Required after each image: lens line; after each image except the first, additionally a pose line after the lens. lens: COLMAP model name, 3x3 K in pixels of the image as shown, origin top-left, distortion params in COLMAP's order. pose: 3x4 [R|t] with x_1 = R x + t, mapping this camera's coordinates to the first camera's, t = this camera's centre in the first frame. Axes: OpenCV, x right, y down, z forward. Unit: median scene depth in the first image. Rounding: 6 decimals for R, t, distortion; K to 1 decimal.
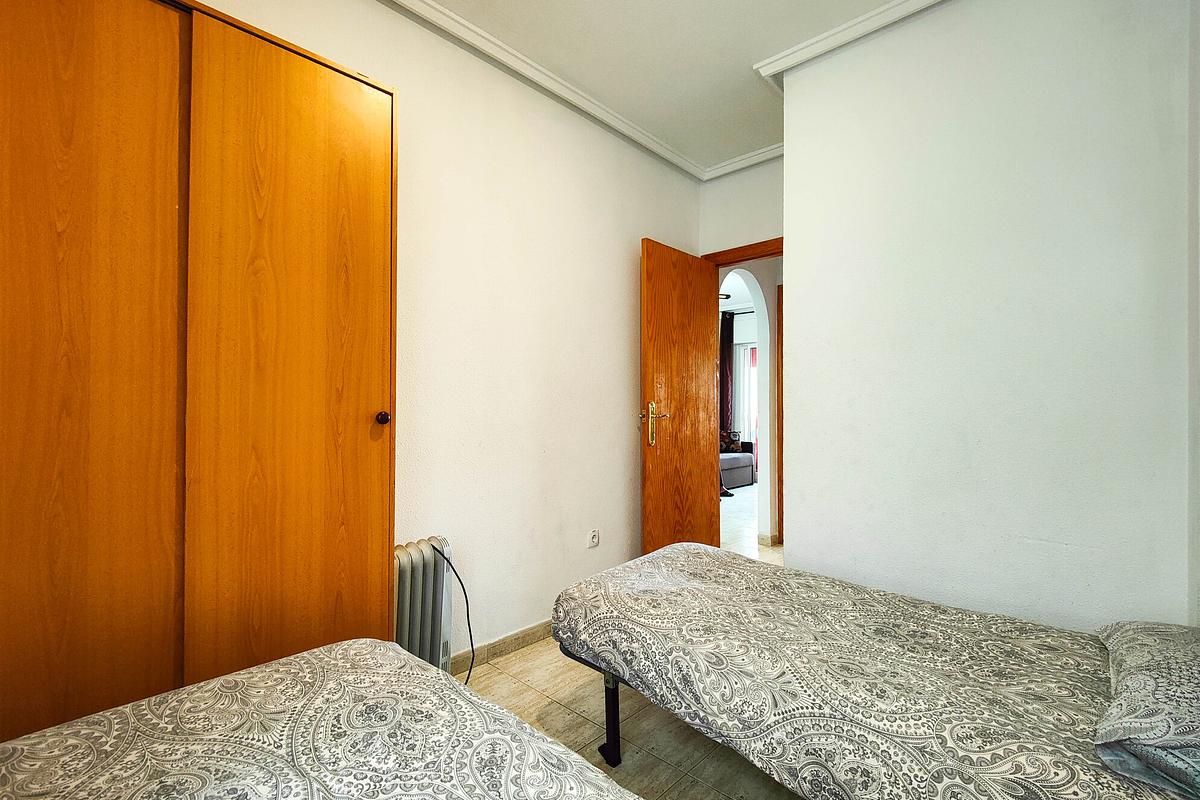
lens RADIAL K [[523.5, 0, 601.6], [0, 523.5, 399.9], [0, 0, 1]] dist [0.019392, -0.013848]
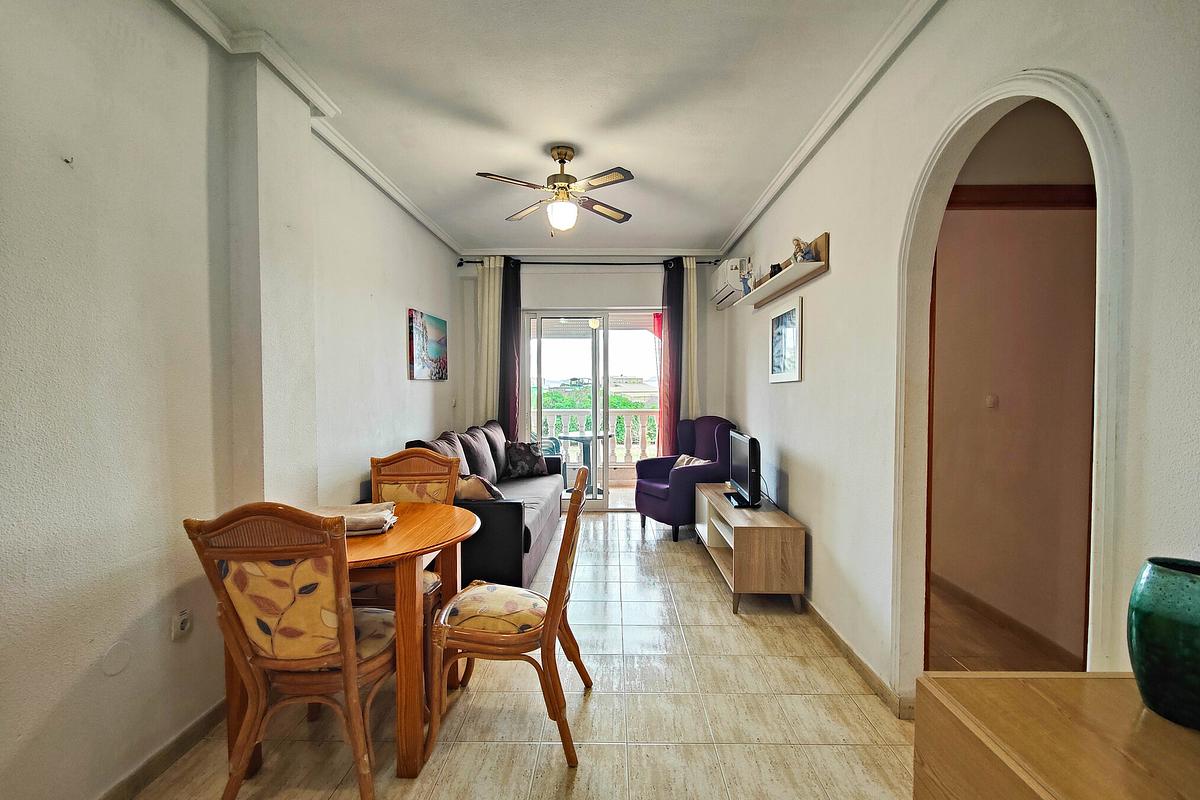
lens RADIAL K [[523.5, 0, 603.6], [0, 523.5, 405.1], [0, 0, 1]] dist [0.019392, -0.013848]
pose [[0.731957, -0.022239, 0.680988, -0.124299], [-0.000958, 0.999433, 0.033668, -0.008501], [-0.681350, -0.025296, 0.731520, 0.459253]]
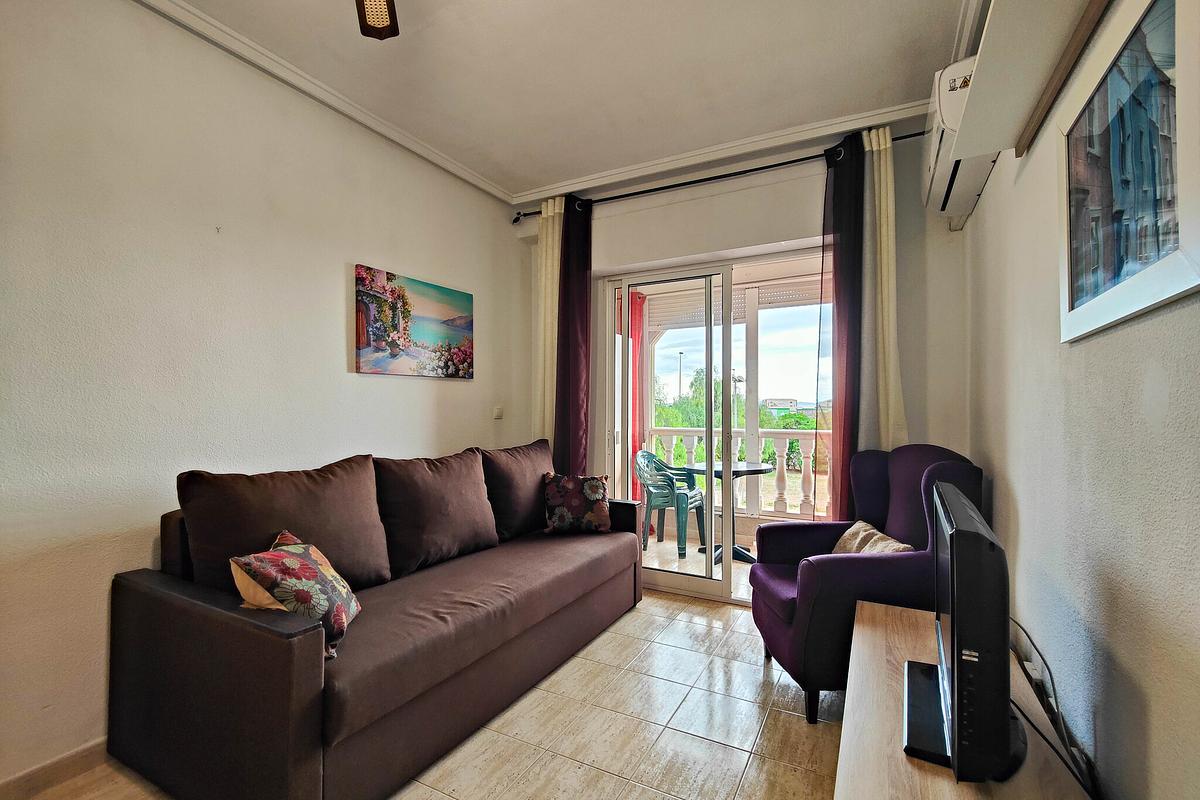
lens RADIAL K [[523.5, 0, 600.6], [0, 523.5, 403.9], [0, 0, 1]] dist [0.019392, -0.013848]
pose [[0.961458, 0.006874, 0.274865, 0.144930], [-0.004553, 0.999948, -0.009081, 0.006265], [-0.274913, 0.007479, 0.961440, 0.598536]]
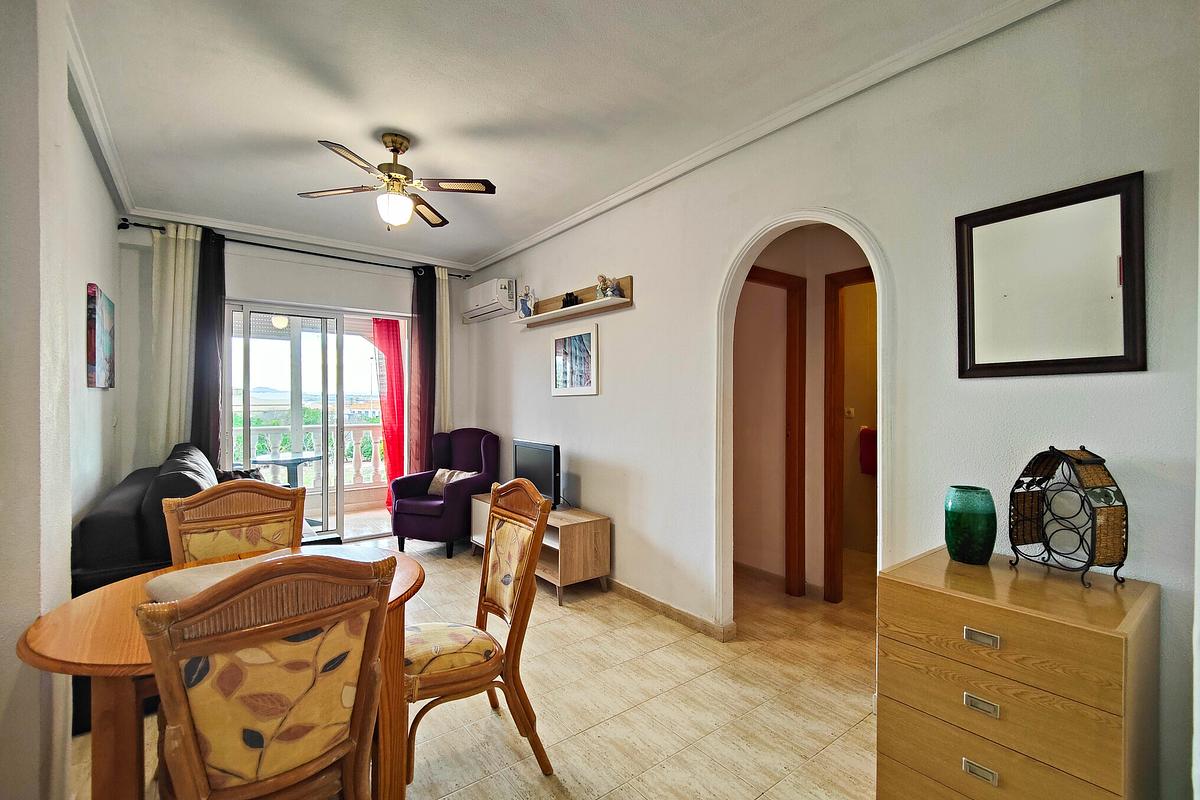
lens RADIAL K [[523.5, 0, 604.9], [0, 523.5, 405.9], [0, 0, 1]] dist [0.019392, -0.013848]
pose [[0.148345, -0.008932, 0.988895, -0.205967], [-0.003256, 0.999949, 0.009520, -0.008078], [-0.988930, -0.004632, 0.148309, 0.574029]]
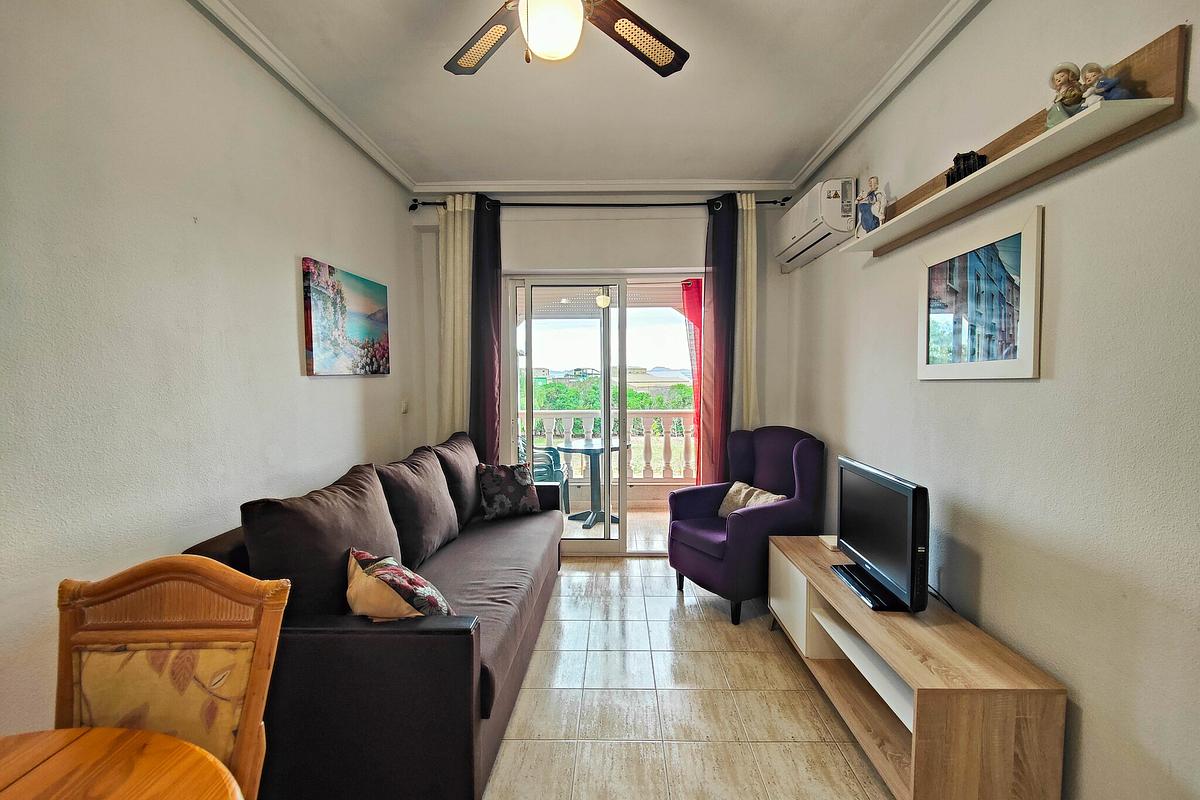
lens RADIAL K [[523.5, 0, 604.4], [0, 523.5, 406.7], [0, 0, 1]] dist [0.019392, -0.013848]
pose [[0.736226, -0.038521, 0.675639, 0.005041], [0.001893, 0.998492, 0.054866, -0.014274], [-0.676733, -0.039115, 0.735189, 0.614543]]
